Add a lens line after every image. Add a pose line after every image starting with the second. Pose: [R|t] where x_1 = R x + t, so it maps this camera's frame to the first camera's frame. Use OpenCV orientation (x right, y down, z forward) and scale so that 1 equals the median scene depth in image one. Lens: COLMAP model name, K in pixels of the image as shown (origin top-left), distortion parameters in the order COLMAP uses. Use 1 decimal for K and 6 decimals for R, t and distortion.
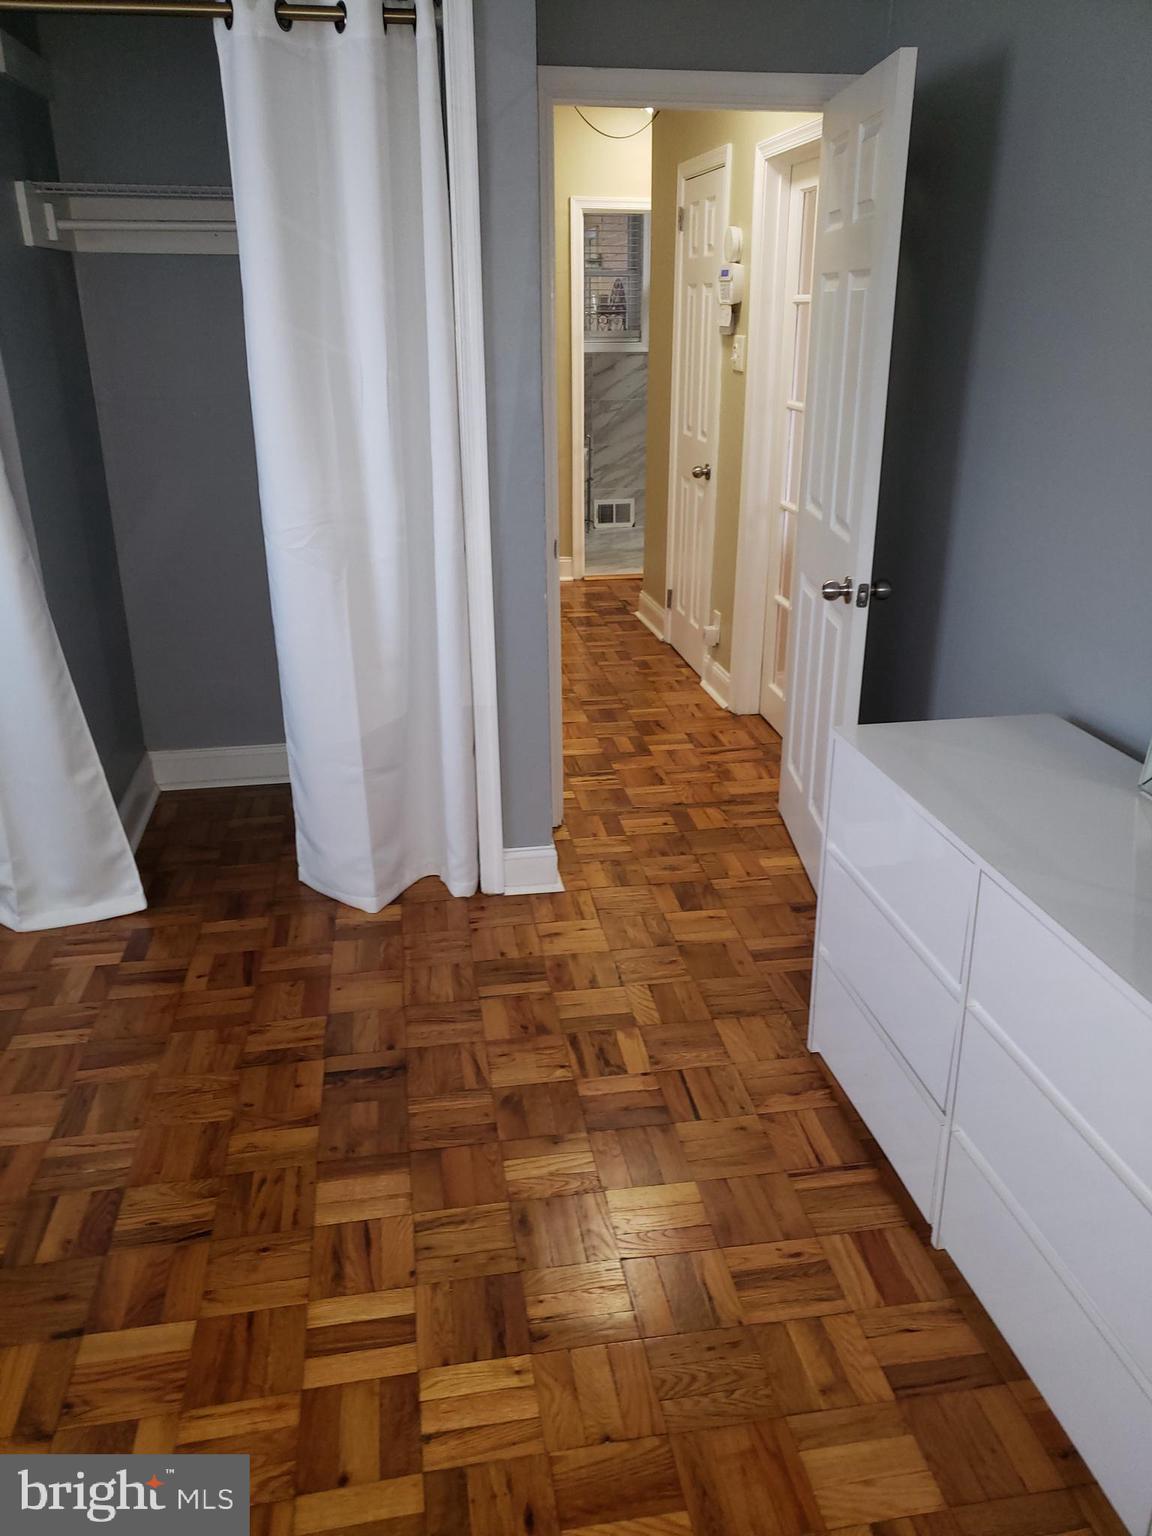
lens RADIAL K [[1177.3, 0, 583.2], [0, 1177.3, 777.1], [0, 0, 1]] dist [0.005200, 0.001434]
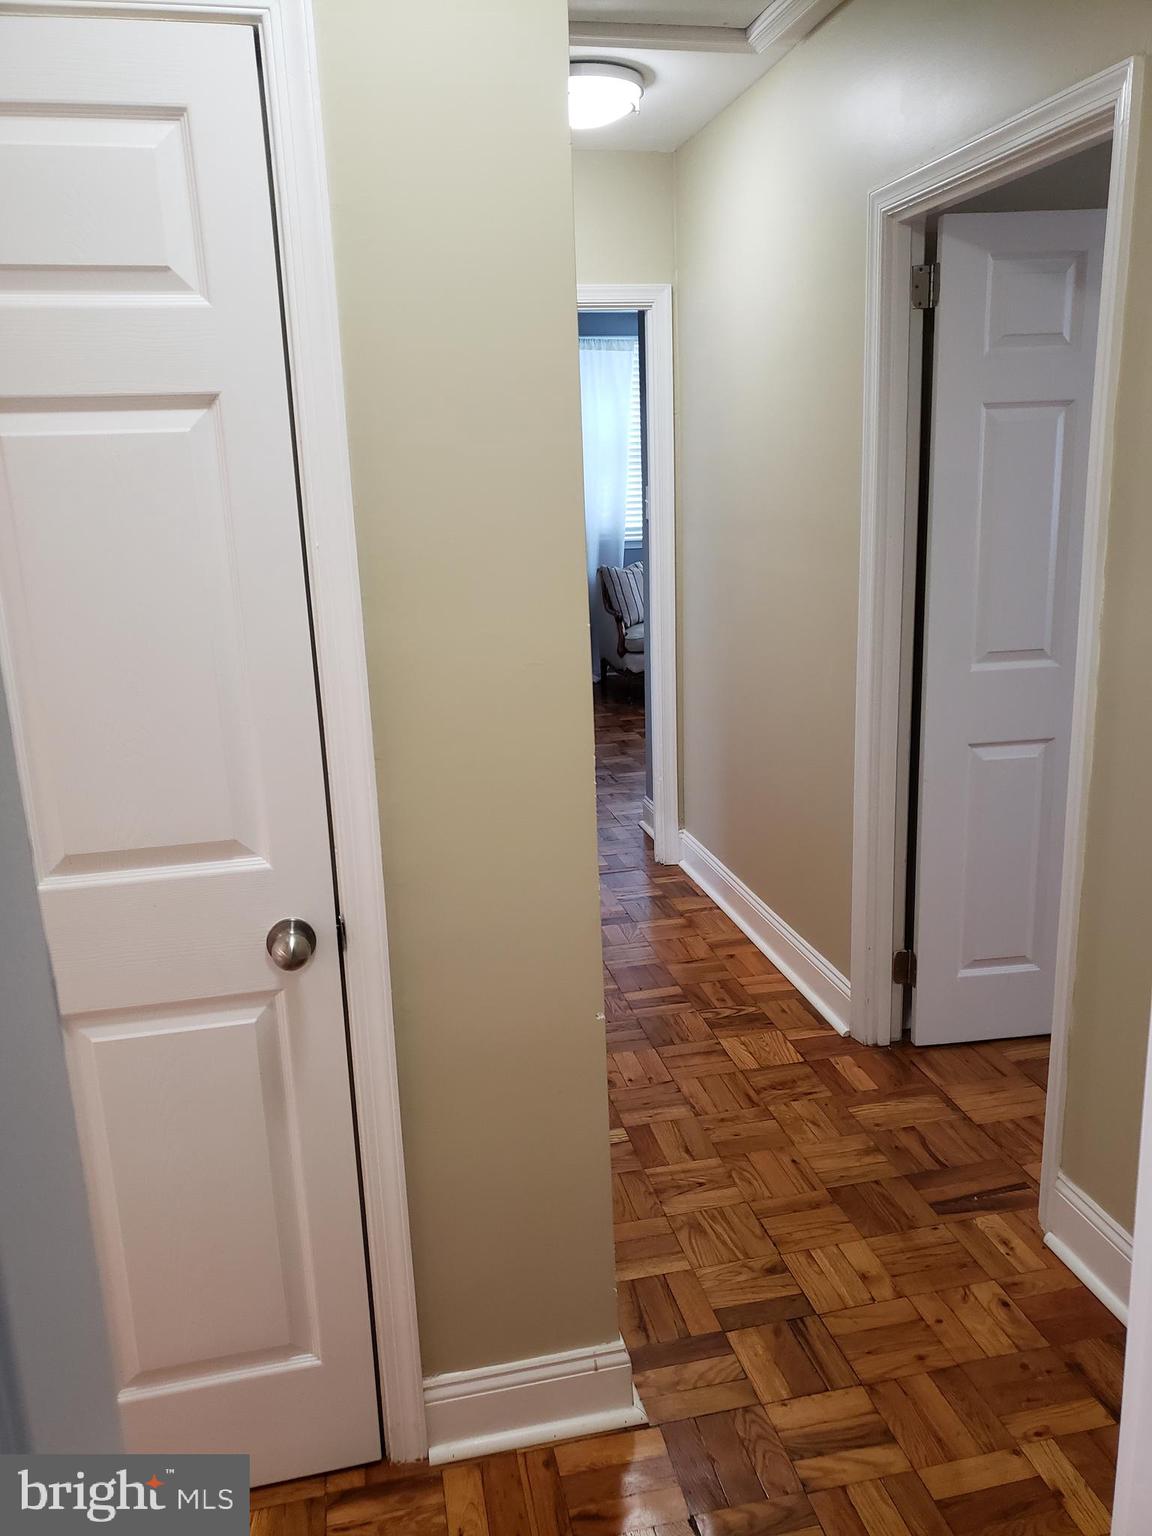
lens RADIAL K [[1201.1, 0, 576.0], [0, 1201.1, 768.0], [0, 0, 1]] dist [-0.000236, 0.071009]
pose [[-0.997973, 0.051063, -0.037980, 0.119039], [0.019562, 0.814061, 0.580449, -0.834023], [0.060557, 0.578530, -0.813410, 2.144501]]
